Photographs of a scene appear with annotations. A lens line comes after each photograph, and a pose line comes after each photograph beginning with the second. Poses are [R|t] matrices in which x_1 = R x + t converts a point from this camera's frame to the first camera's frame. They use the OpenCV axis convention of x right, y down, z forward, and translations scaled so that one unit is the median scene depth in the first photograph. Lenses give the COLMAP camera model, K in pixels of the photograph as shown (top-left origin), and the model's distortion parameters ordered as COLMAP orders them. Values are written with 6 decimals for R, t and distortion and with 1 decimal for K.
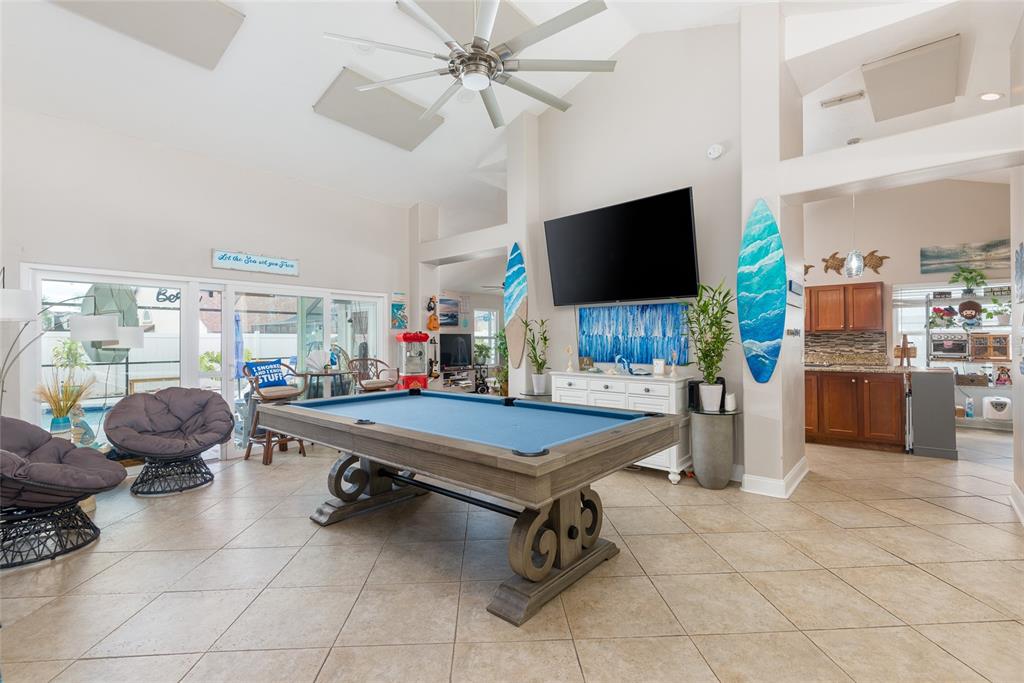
lens RADIAL K [[454.9, 0, 508.2], [0, 454.9, 339.6], [0, 0, 1]] dist [-0.002259, -0.001650]
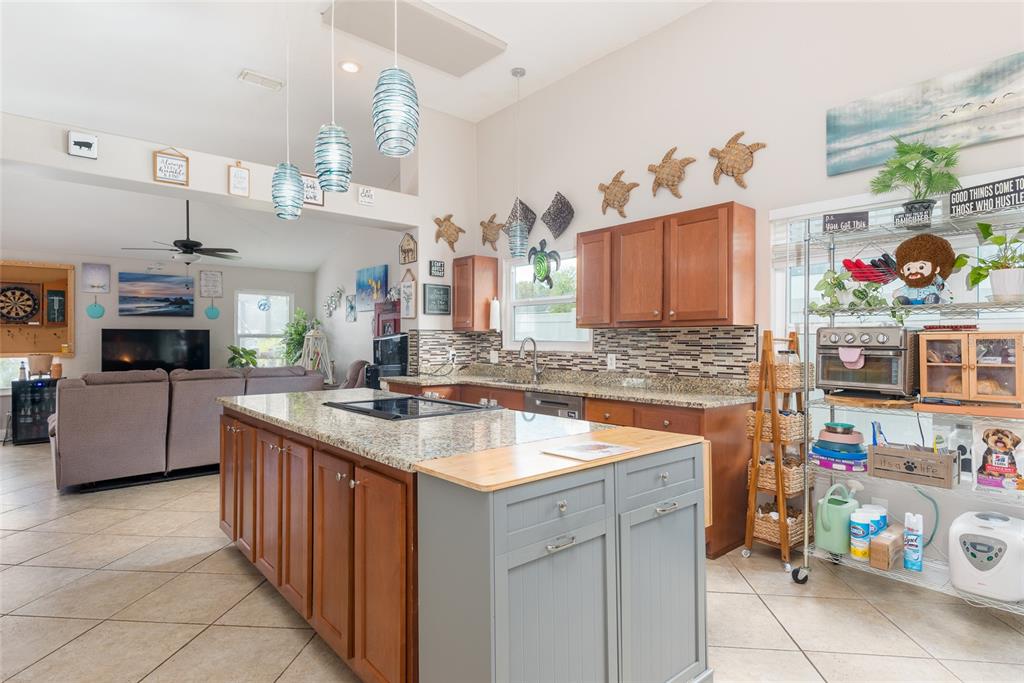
lens RADIAL K [[534.5, 0, 509.0], [0, 534.5, 340.1], [0, 0, 1]] dist [0.002583, -0.000089]
pose [[0.988850, 0.005729, -0.148804, 0.750688], [-0.005339, 0.999981, 0.003019, -0.003598], [0.148818, -0.002191, 0.988862, 0.531514]]
